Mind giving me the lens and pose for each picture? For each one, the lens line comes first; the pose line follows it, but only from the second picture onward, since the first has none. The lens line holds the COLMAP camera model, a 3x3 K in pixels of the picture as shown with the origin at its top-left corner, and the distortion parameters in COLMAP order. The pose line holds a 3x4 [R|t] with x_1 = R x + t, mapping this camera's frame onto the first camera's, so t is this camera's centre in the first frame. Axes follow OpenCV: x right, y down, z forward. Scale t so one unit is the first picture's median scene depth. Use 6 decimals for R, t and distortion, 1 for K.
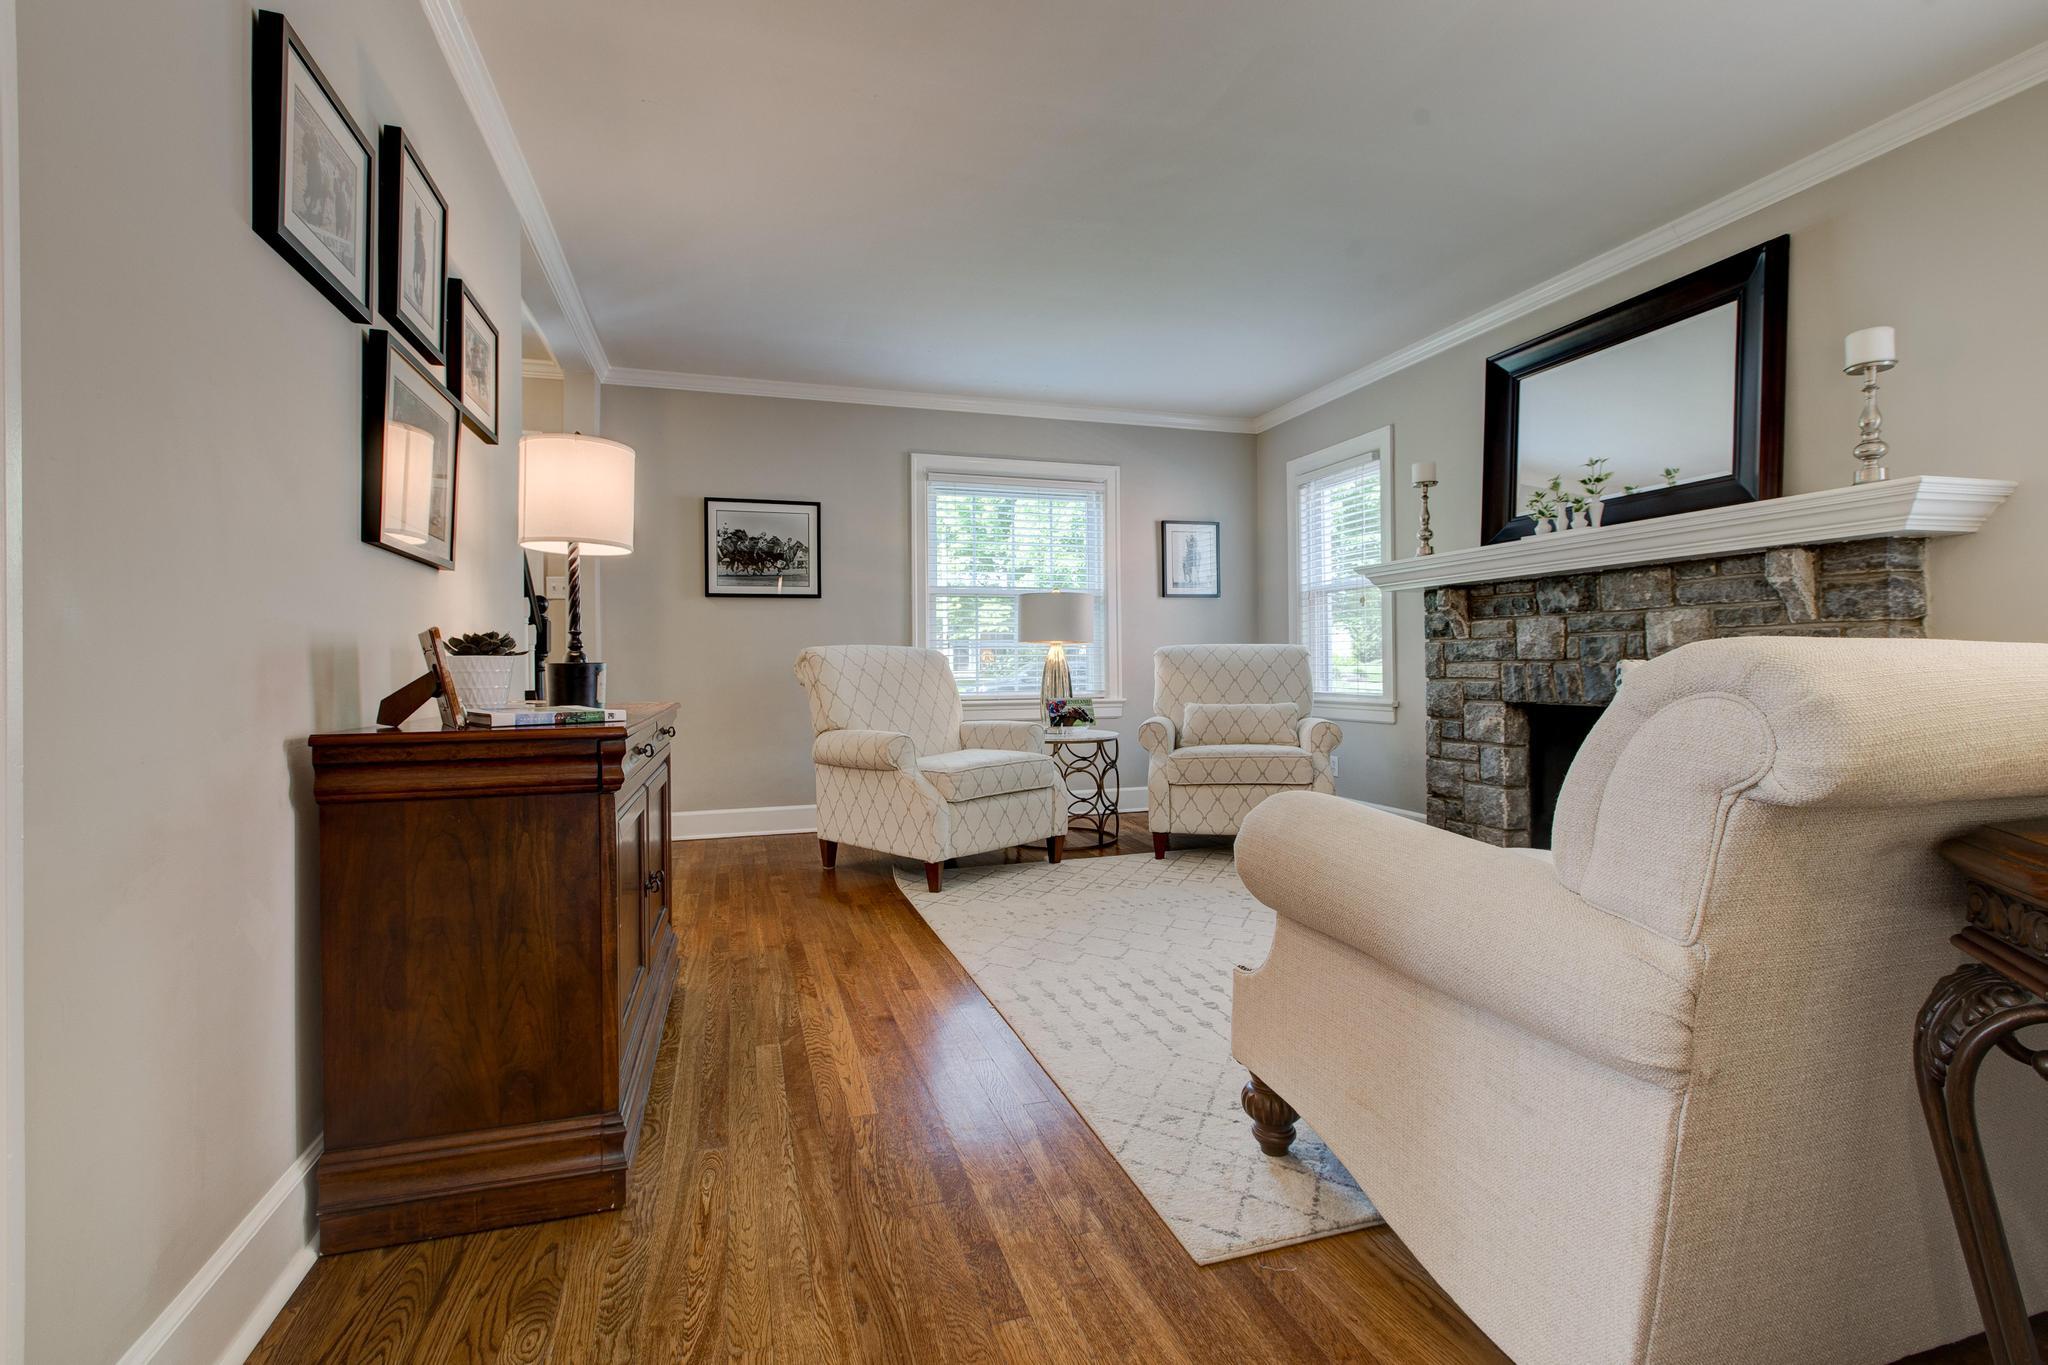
lens RADIAL K [[918.8, 0, 1022.3], [0, 918.8, 665.4], [0, 0, 1]] dist [-0.001074, -0.000196]
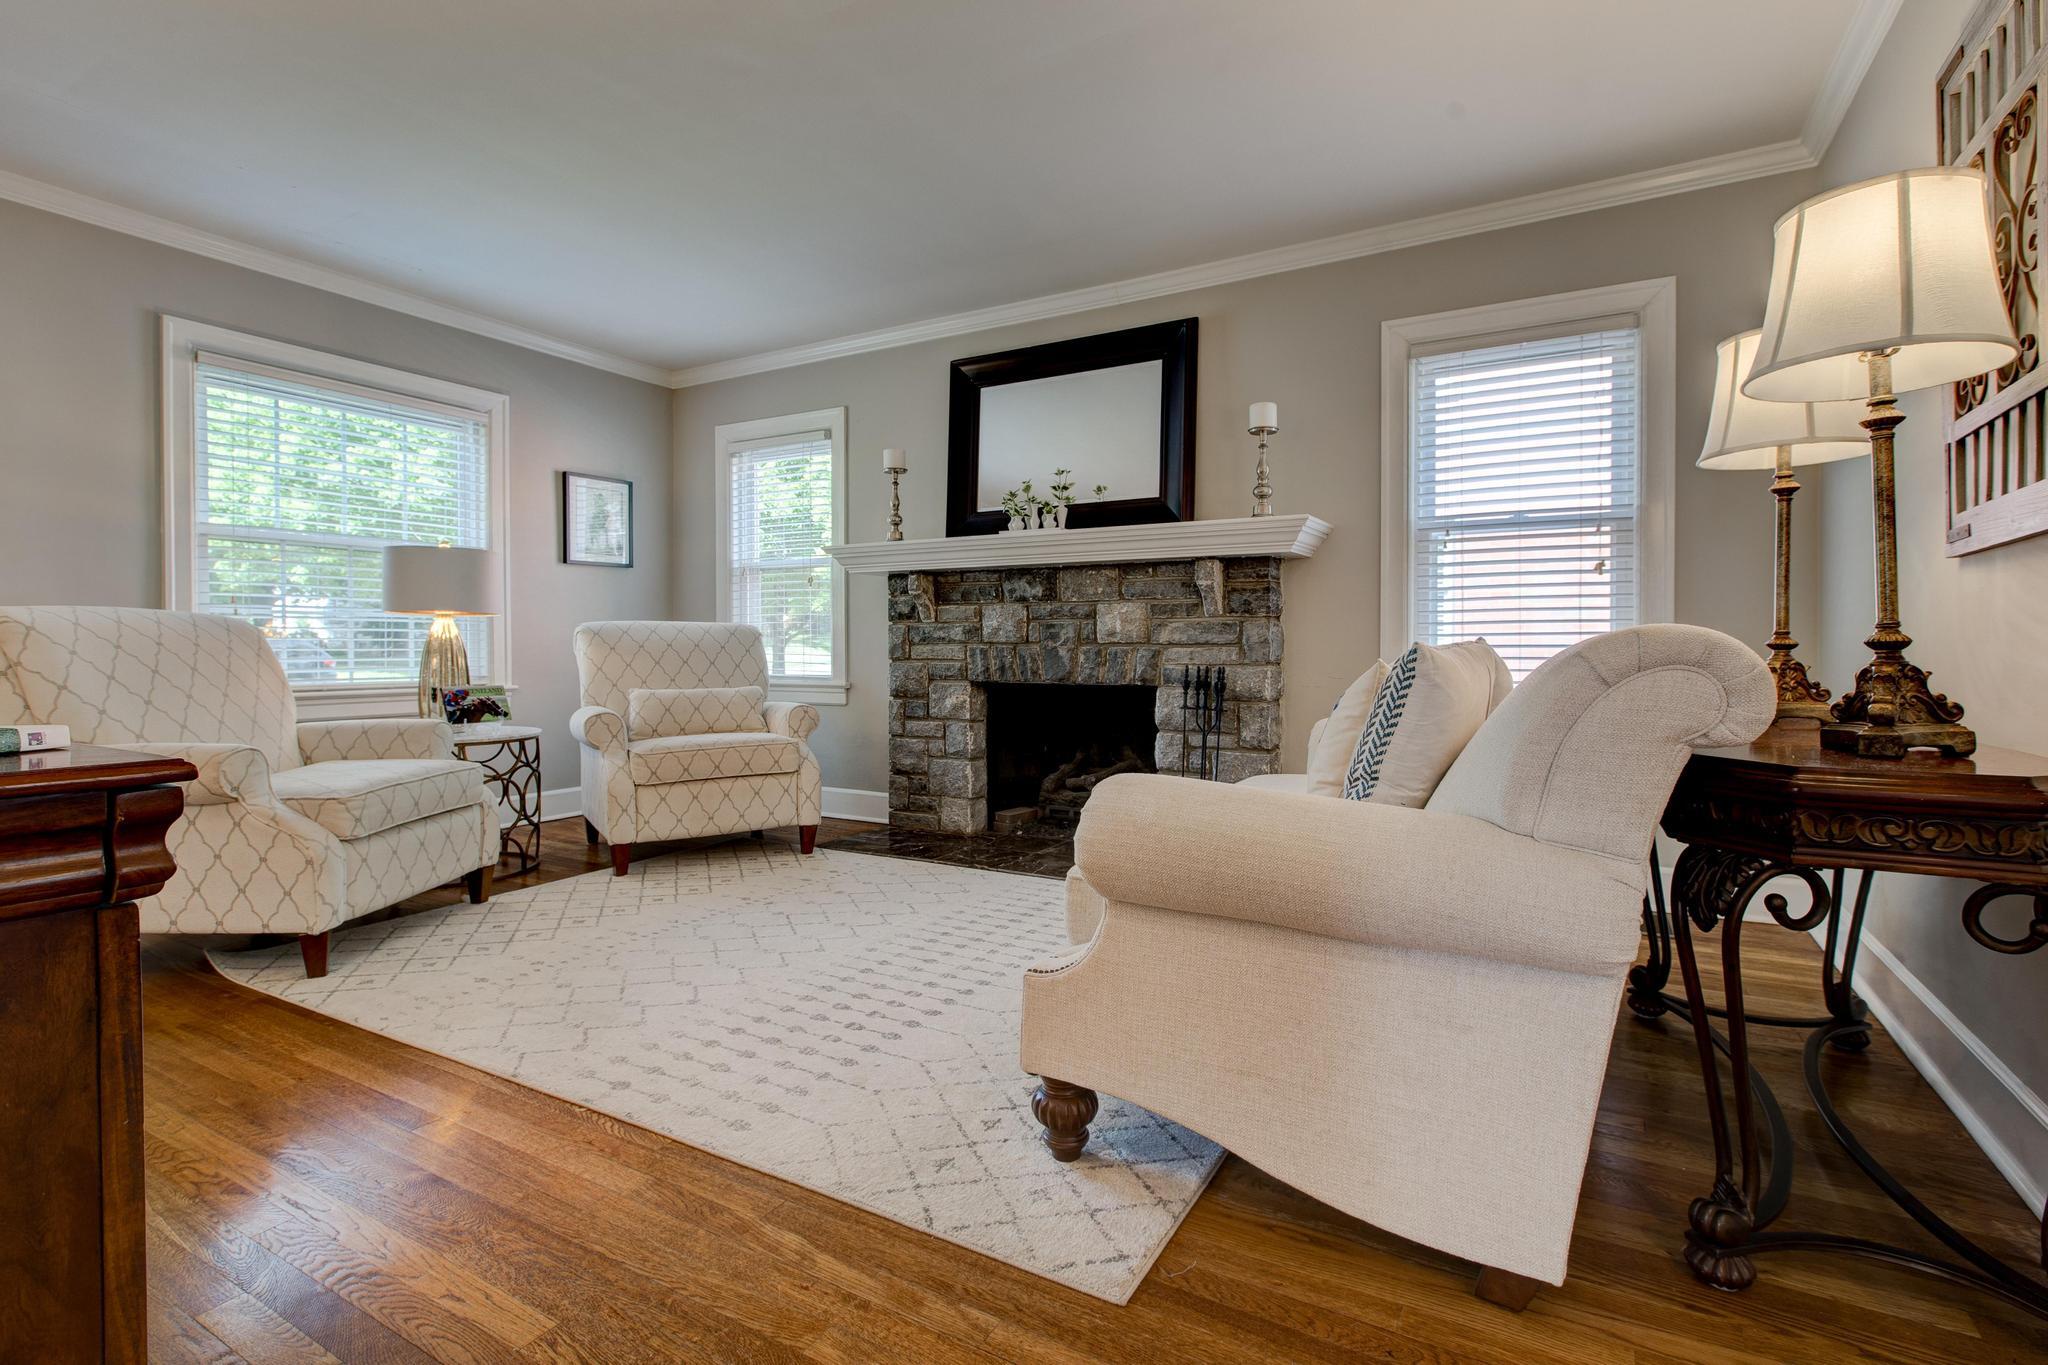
lens RADIAL K [[934.8, 0, 1023.0], [0, 934.8, 658.2], [0, 0, 1]] dist [-0.001177, 0.000710]
pose [[0.731726, 0.000217, 0.681599, -0.184053], [-0.007564, 0.999941, 0.007803, 0.003400], [-0.681557, -0.010865, 0.731685, 0.145817]]
